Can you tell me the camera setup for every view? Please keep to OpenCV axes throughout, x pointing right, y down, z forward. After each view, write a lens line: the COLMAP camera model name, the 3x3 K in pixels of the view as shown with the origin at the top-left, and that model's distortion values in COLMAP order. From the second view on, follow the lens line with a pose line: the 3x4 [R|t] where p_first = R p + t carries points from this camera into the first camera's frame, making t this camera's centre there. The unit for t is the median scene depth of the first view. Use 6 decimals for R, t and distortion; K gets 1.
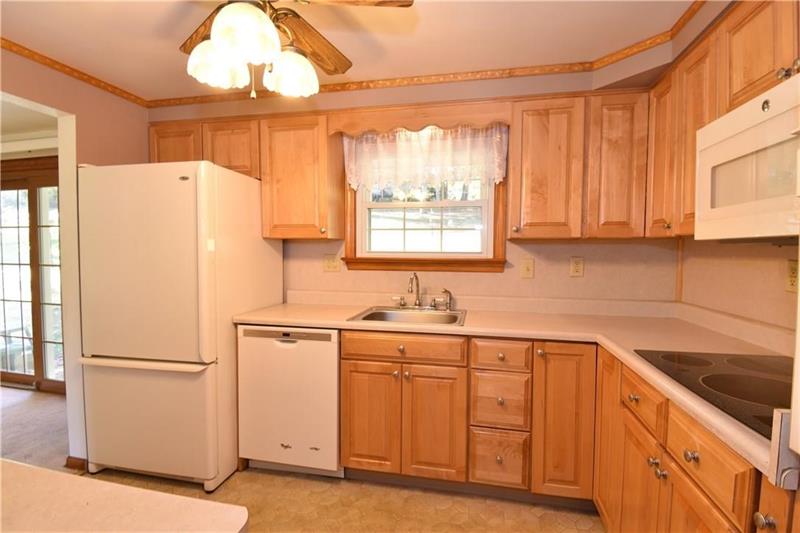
lens RADIAL K [[357.5, 0, 400.0], [0, 357.5, 266.5], [0, 0, 1]] dist [0.001700, -0.017146]
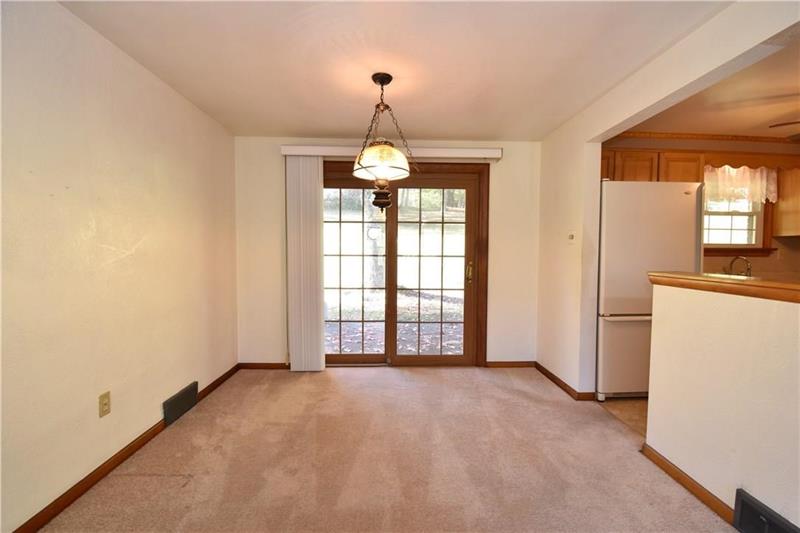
lens RADIAL K [[326.2, 0, 400.0], [0, 326.2, 266.5], [0, 0, 1]] dist [0.000437, 0.000059]
pose [[0.972007, -0.012381, 0.234625, -1.759002], [0.013028, 0.999914, -0.001209, 0.044527], [-0.234590, 0.004232, 0.972085, -0.064158]]
